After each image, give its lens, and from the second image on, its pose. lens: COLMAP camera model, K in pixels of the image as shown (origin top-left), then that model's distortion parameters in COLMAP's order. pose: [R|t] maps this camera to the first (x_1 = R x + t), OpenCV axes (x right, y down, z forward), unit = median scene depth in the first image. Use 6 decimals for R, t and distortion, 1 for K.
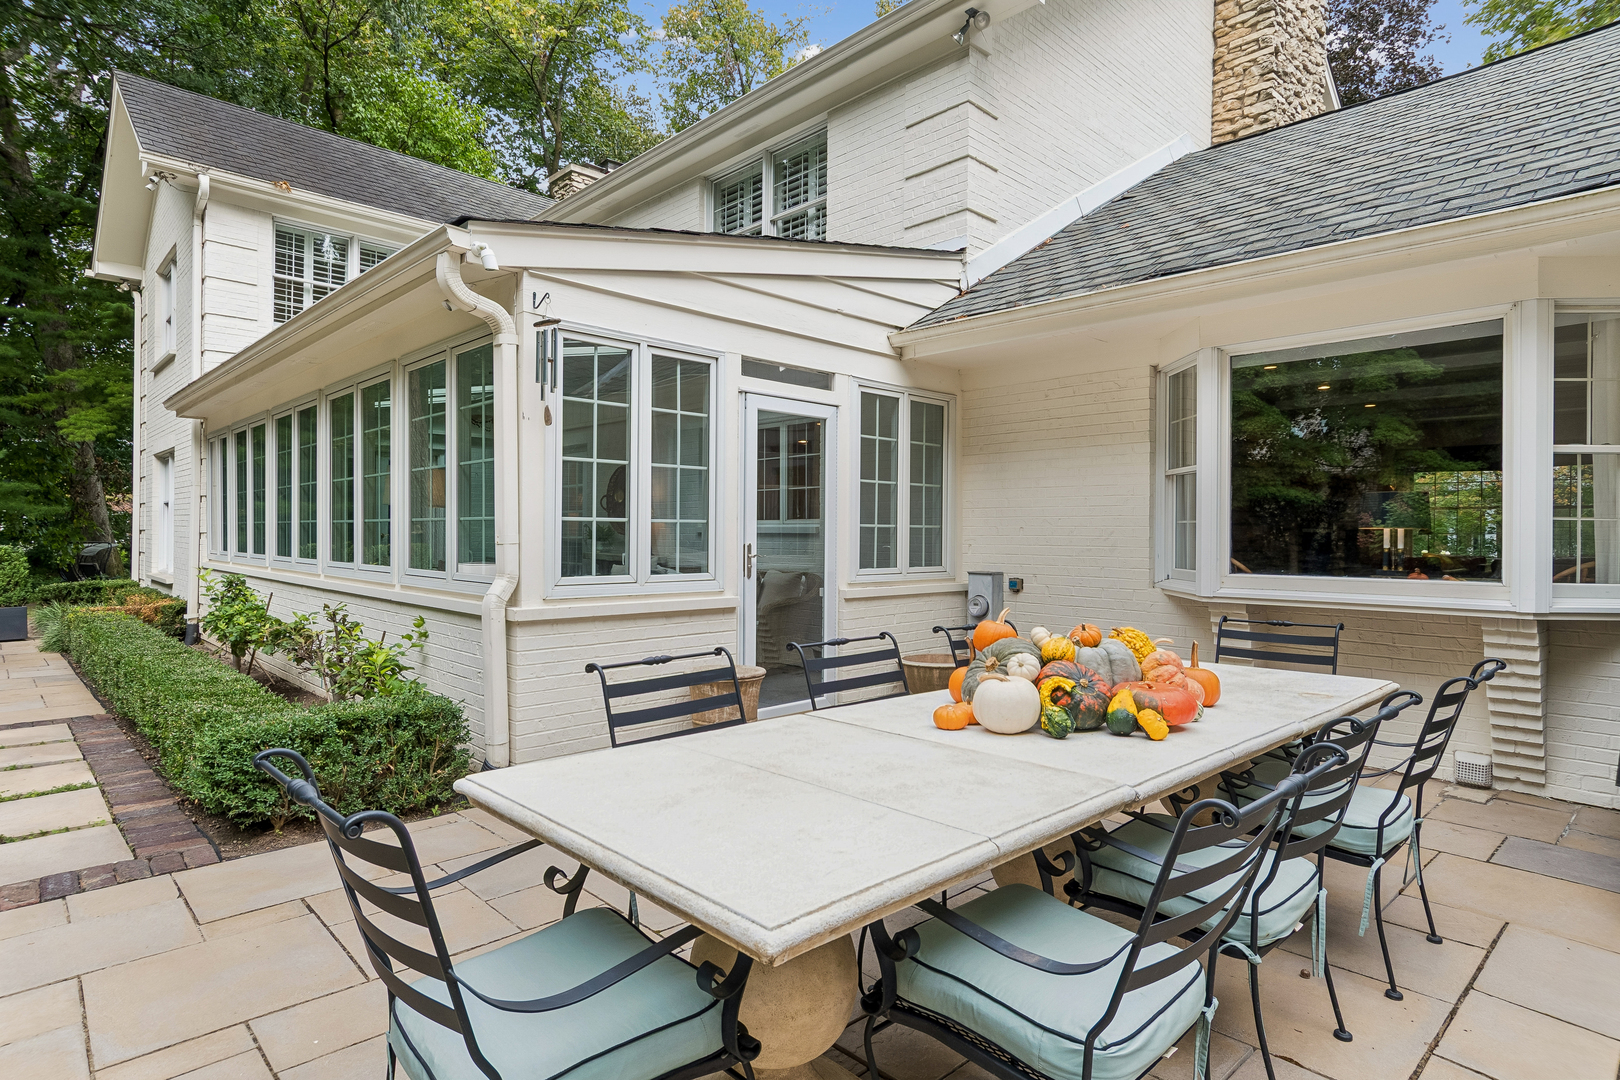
lens RADIAL K [[855.7, 0, 805.8], [0, 855.7, 537.3], [0, 0, 1]] dist [0.003322, -0.002702]
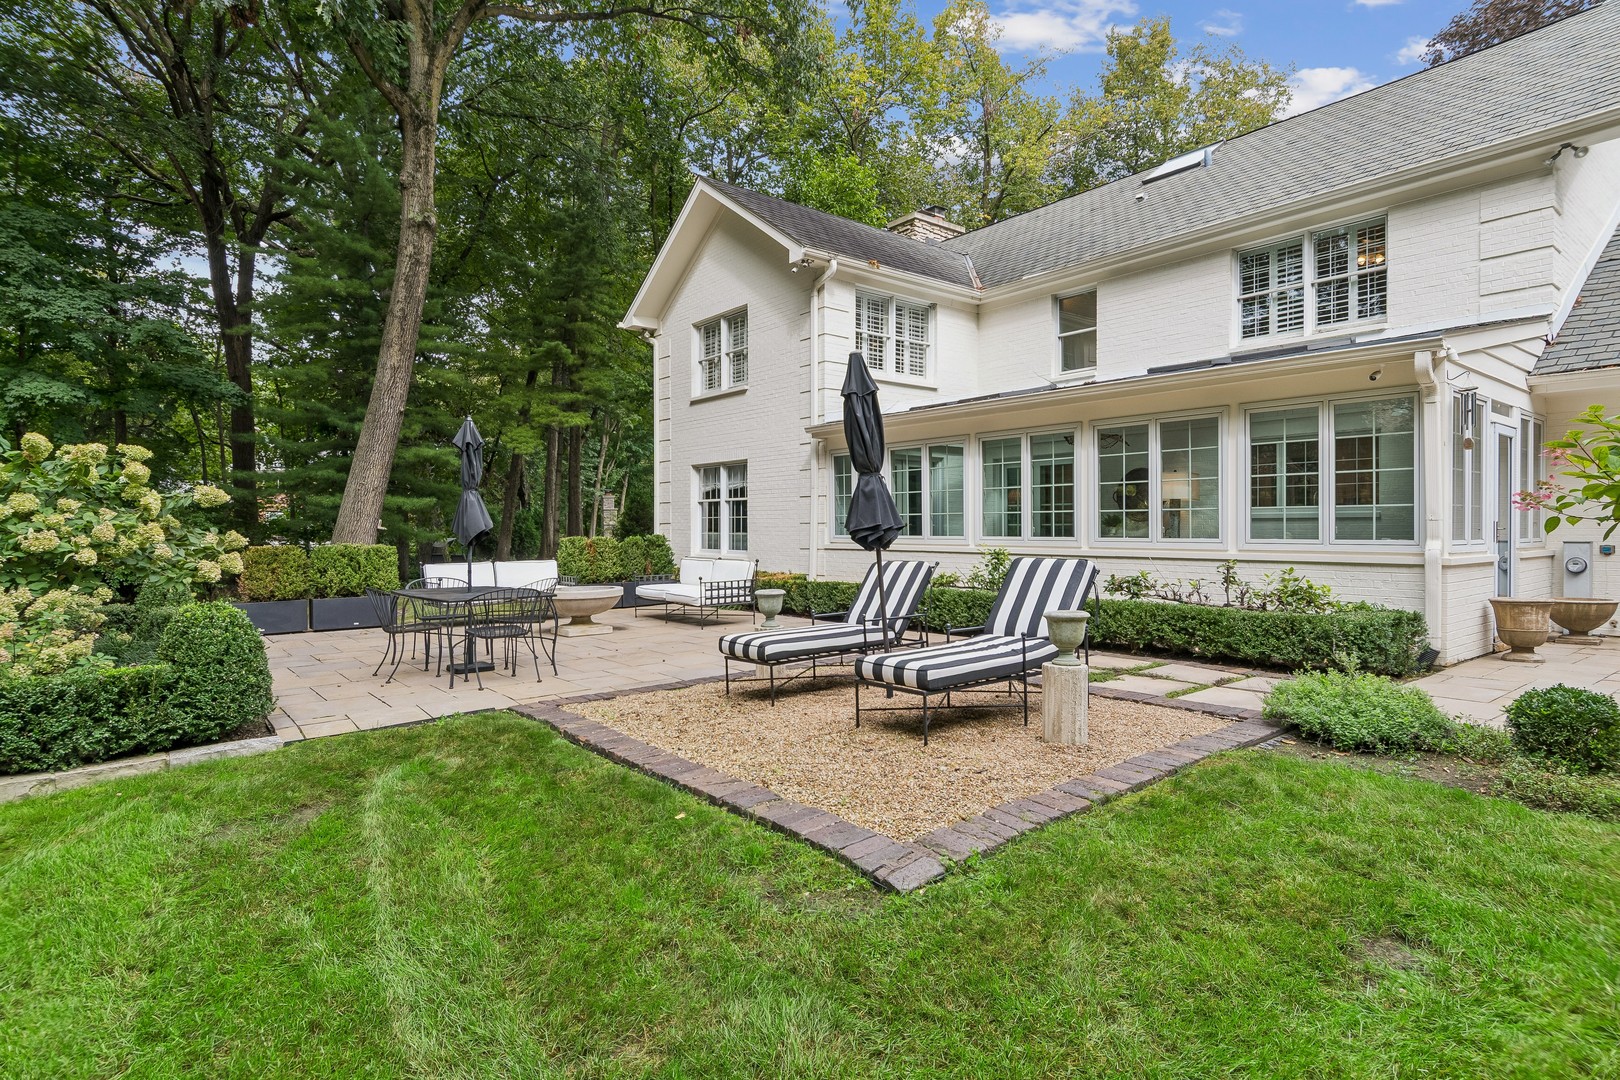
lens RADIAL K [[855.7, 0, 783.0], [0, 855.7, 522.0], [0, 0, 1]] dist [0.003322, -0.002702]
pose [[0.995758, -0.011894, -0.091241, -0.695423], [0.010863, 0.999872, -0.011787, 0.008881], [0.091369, 0.010746, 0.995759, -0.376650]]
